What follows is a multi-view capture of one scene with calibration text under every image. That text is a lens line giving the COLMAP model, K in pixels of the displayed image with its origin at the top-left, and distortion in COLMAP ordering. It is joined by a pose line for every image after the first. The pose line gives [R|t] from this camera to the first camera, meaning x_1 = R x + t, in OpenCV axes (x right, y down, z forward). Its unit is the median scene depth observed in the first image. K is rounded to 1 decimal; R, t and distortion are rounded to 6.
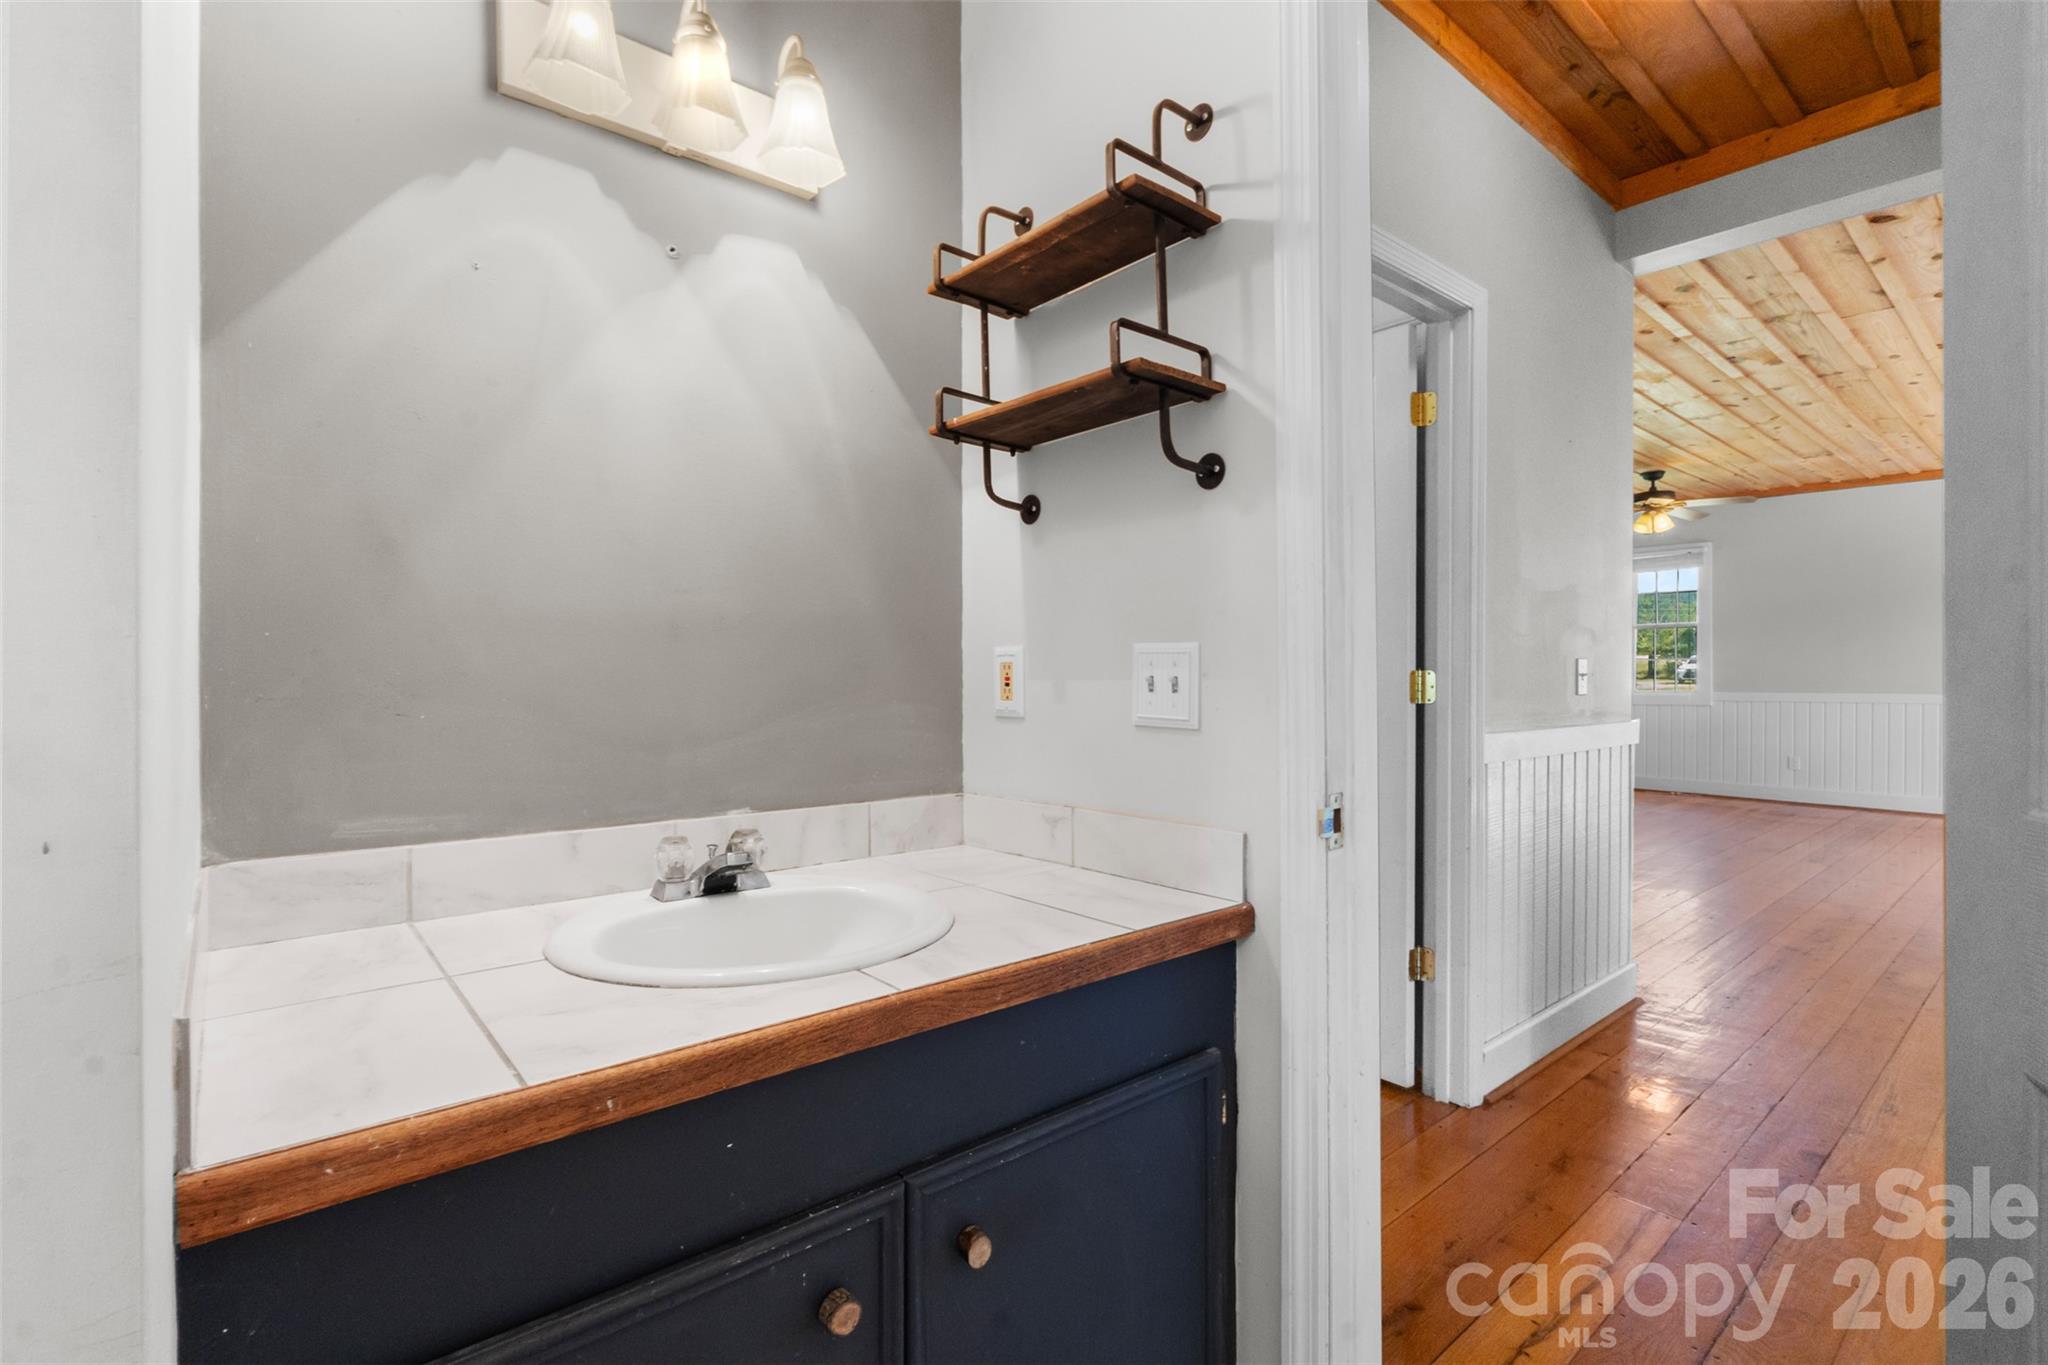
lens RADIAL K [[942.4, 0, 1010.4], [0, 942.4, 680.2], [0, 0, 1]] dist [-0.010225, 0.001456]
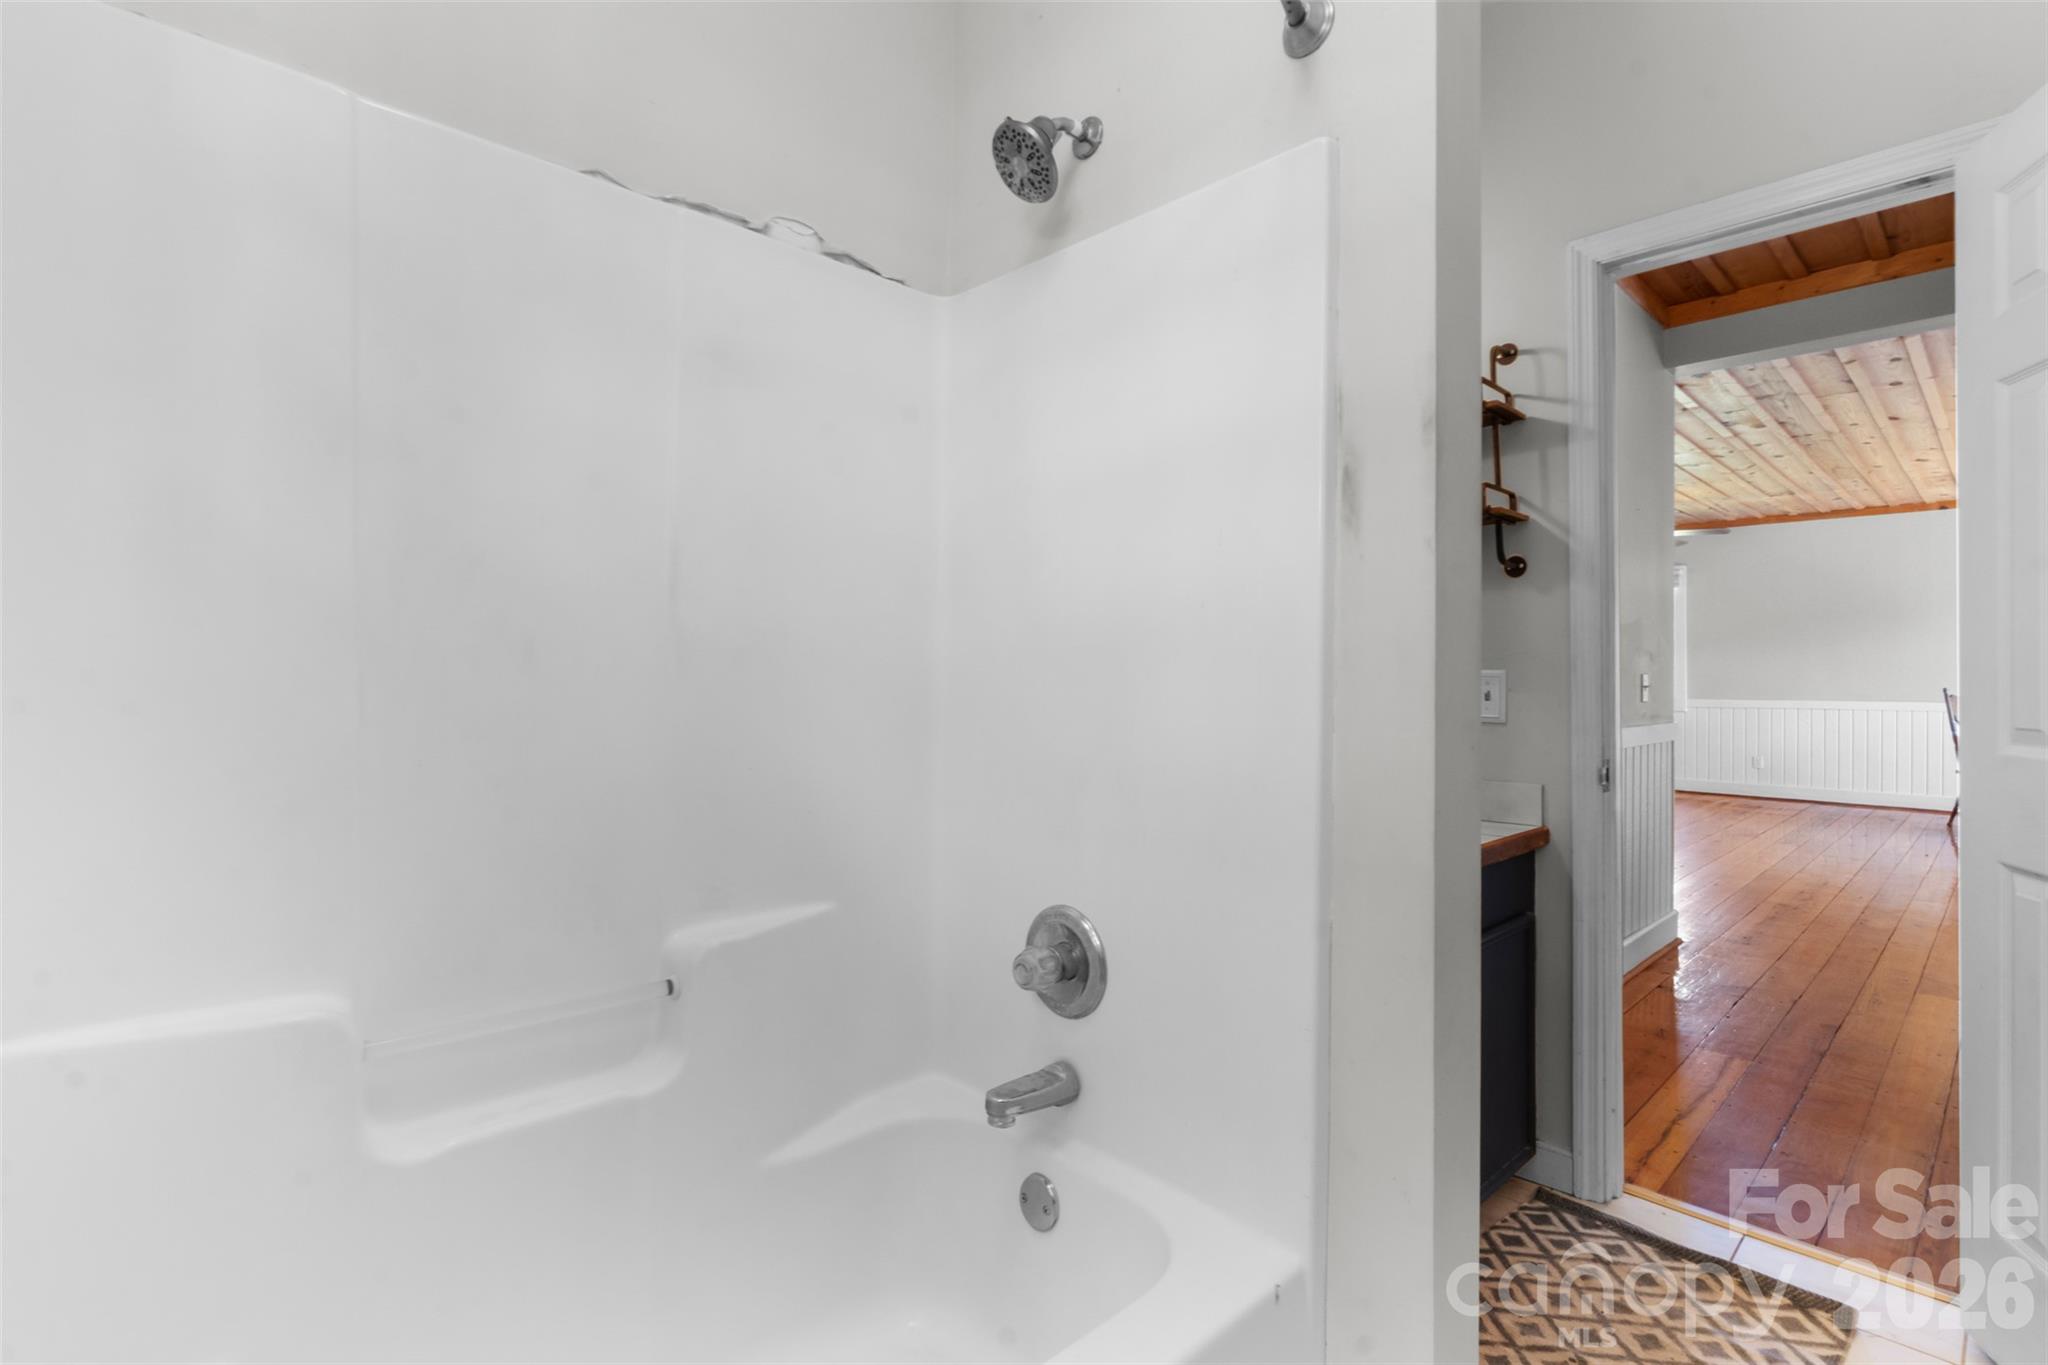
lens RADIAL K [[942.4, 0, 1038.3], [0, 942.4, 681.0], [0, 0, 1]] dist [-0.010225, 0.001456]
pose [[0.998327, 0.001958, 0.057782, -0.201529], [-0.001612, 0.999981, -0.006032, -0.002919], [-0.057792, 0.005929, 0.998311, -0.167616]]
